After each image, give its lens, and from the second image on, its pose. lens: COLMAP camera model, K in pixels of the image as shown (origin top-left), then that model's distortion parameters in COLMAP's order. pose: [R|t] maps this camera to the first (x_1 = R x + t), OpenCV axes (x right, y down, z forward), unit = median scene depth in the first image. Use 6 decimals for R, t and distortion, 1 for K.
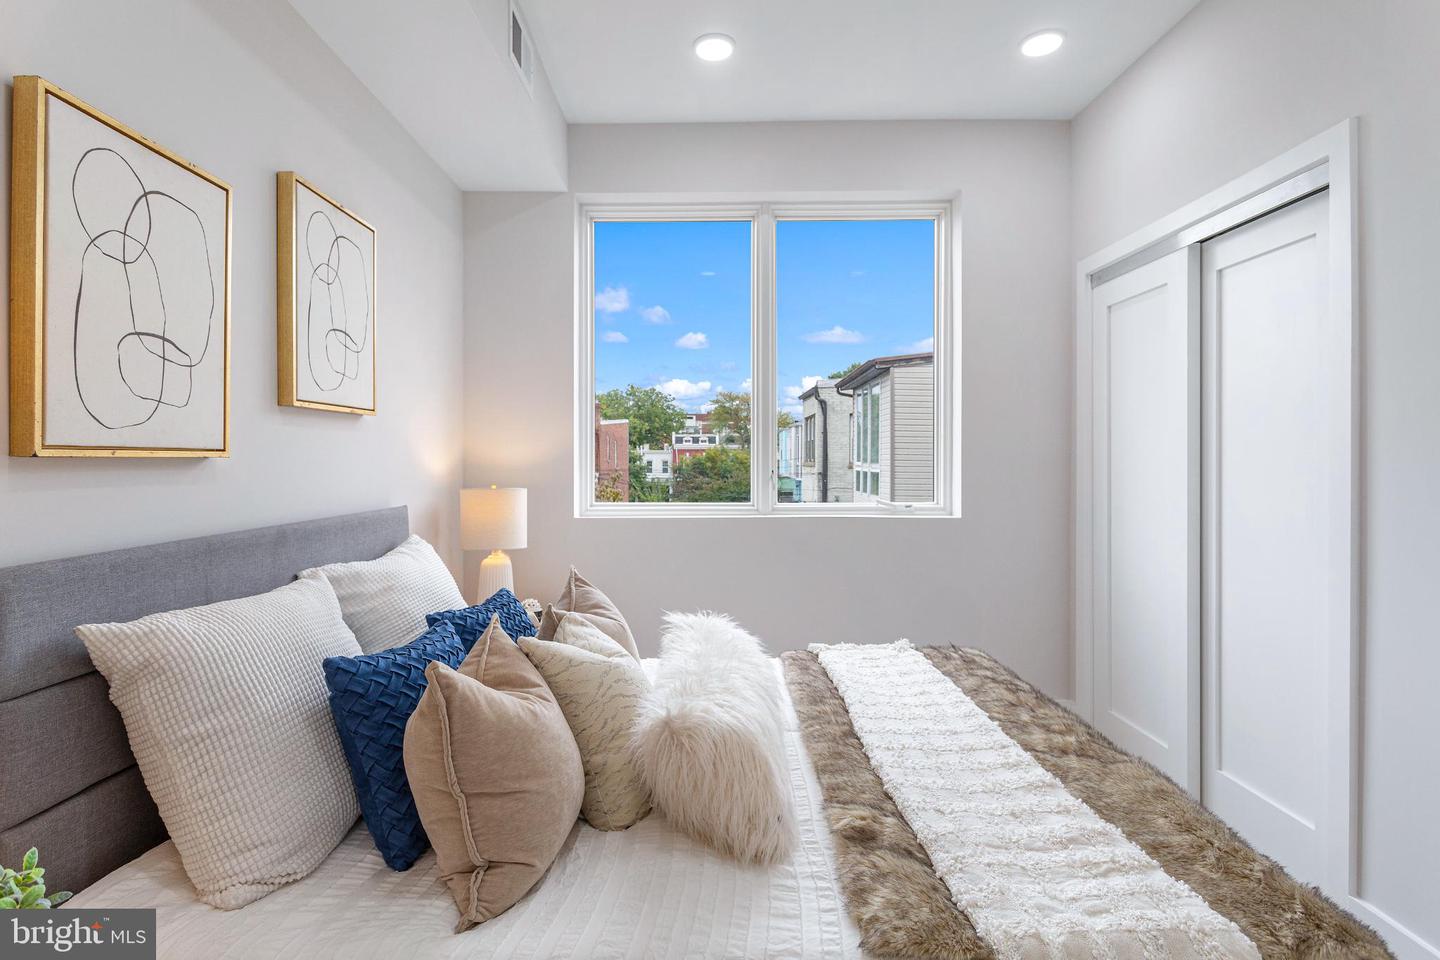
lens RADIAL K [[702.6, 0, 694.4], [0, 702.6, 470.7], [0, 0, 1]] dist [-0.000515, 0.000295]
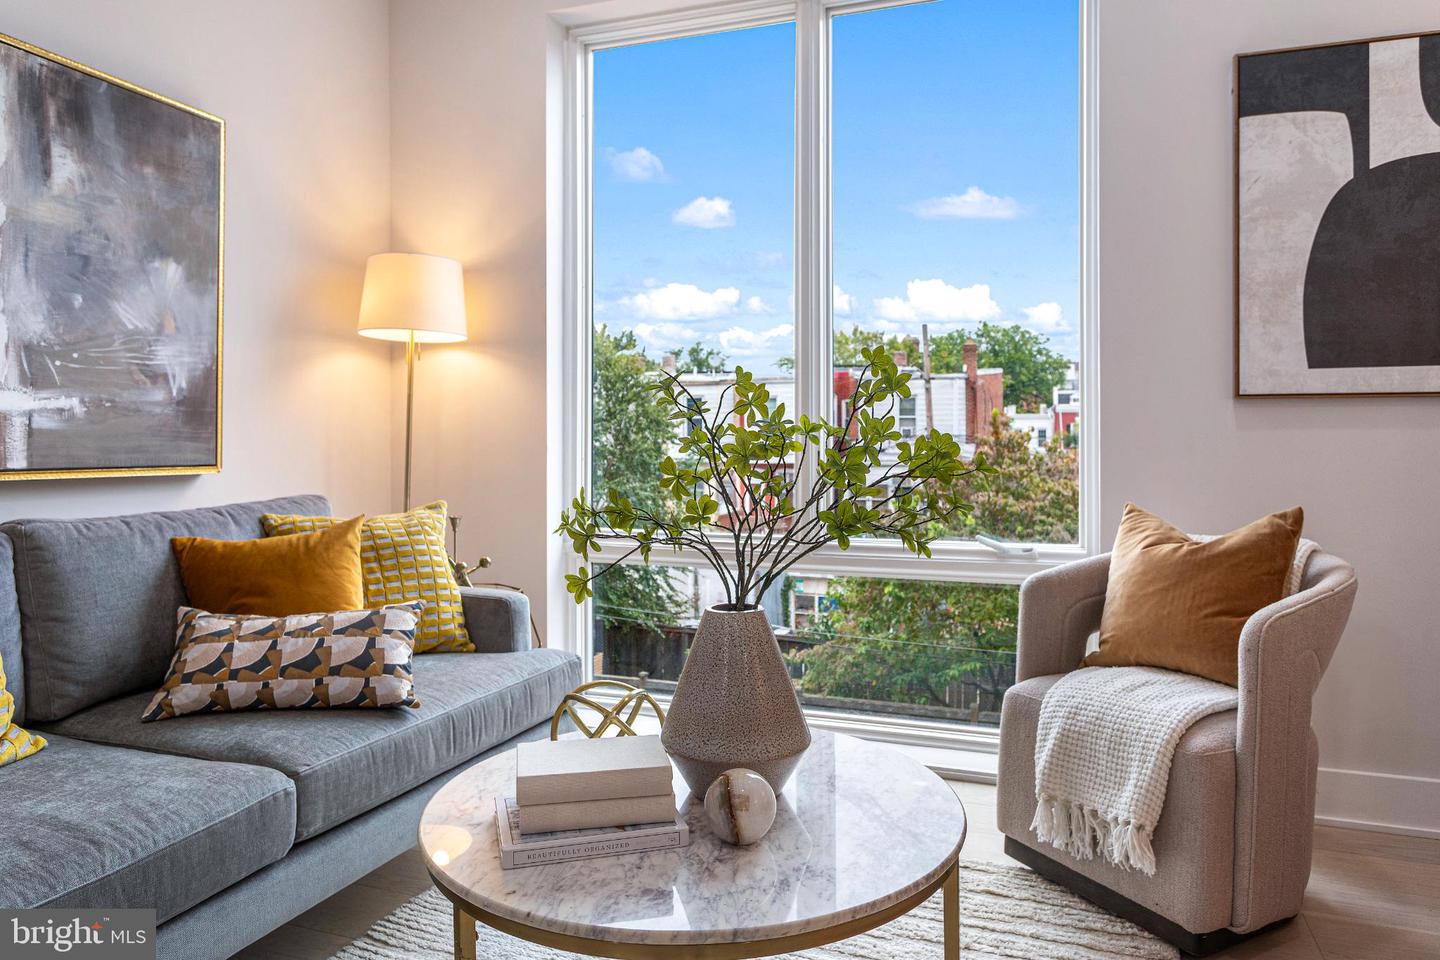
lens RADIAL K [[979.1, 0, 727.4], [0, 979.1, 433.5], [0, 0, 1]] dist [-0.007326, 0.000512]
pose [[0.946430, -0.003588, -0.322888, -1.014975], [-0.000698, 0.999913, -0.013159, 0.090355], [0.322908, 0.012679, 0.946346, 0.153614]]
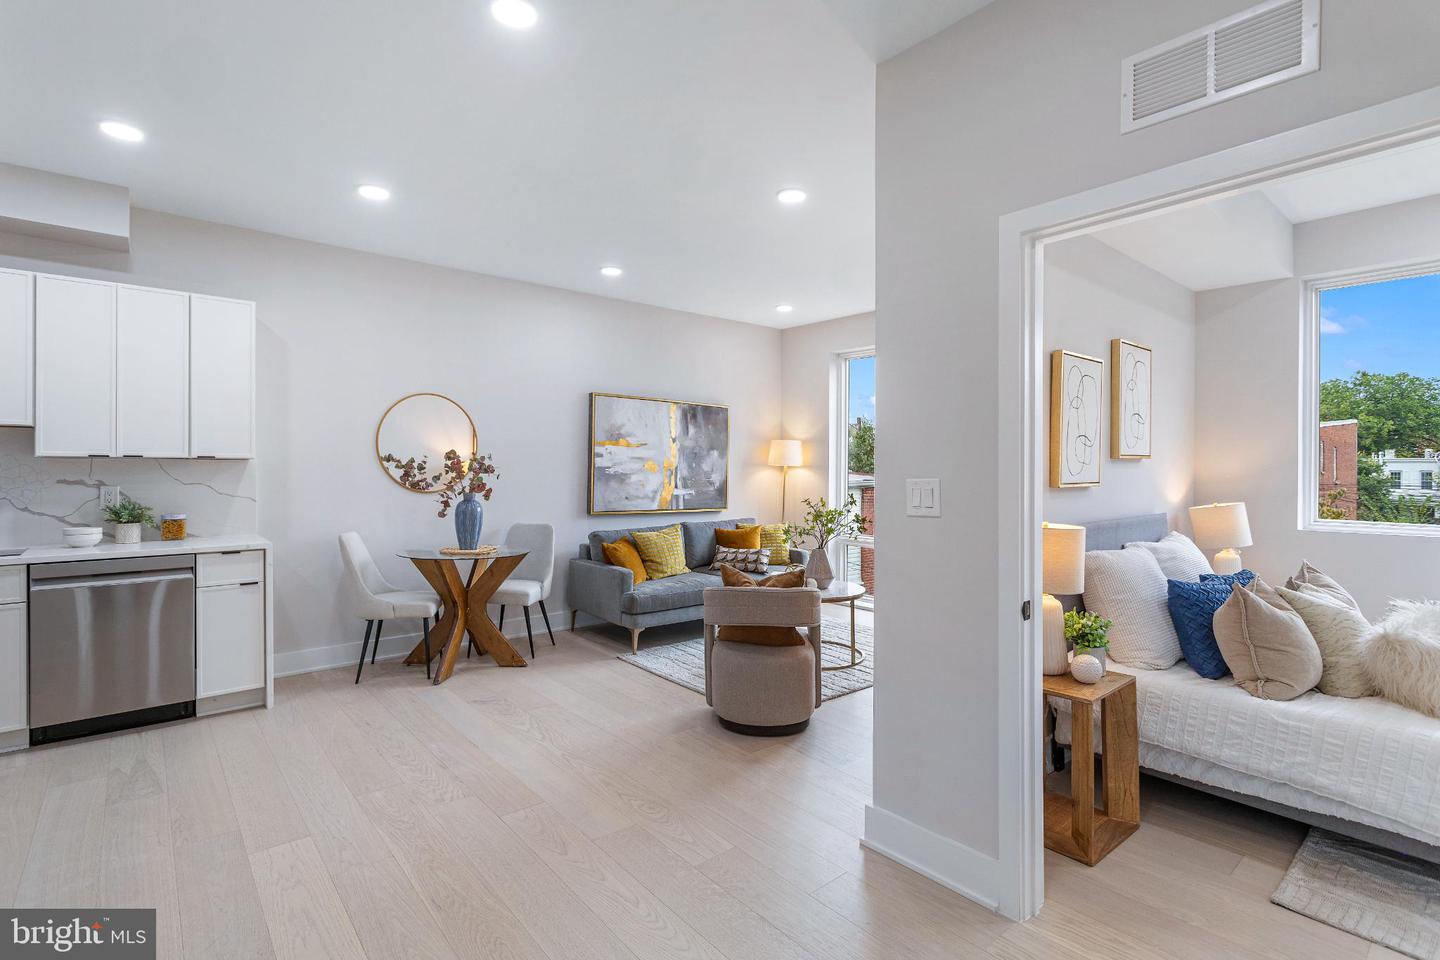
lens RADIAL K [[683.5, 0, 706.8], [0, 683.5, 470.3], [0, 0, 1]] dist [0.001078, 0.000749]
pose [[0.657822, 0.006164, -0.753149, 0.077586], [-0.015893, 0.999857, -0.005699, -0.022275], [0.753006, 0.015719, 0.657826, -0.835631]]
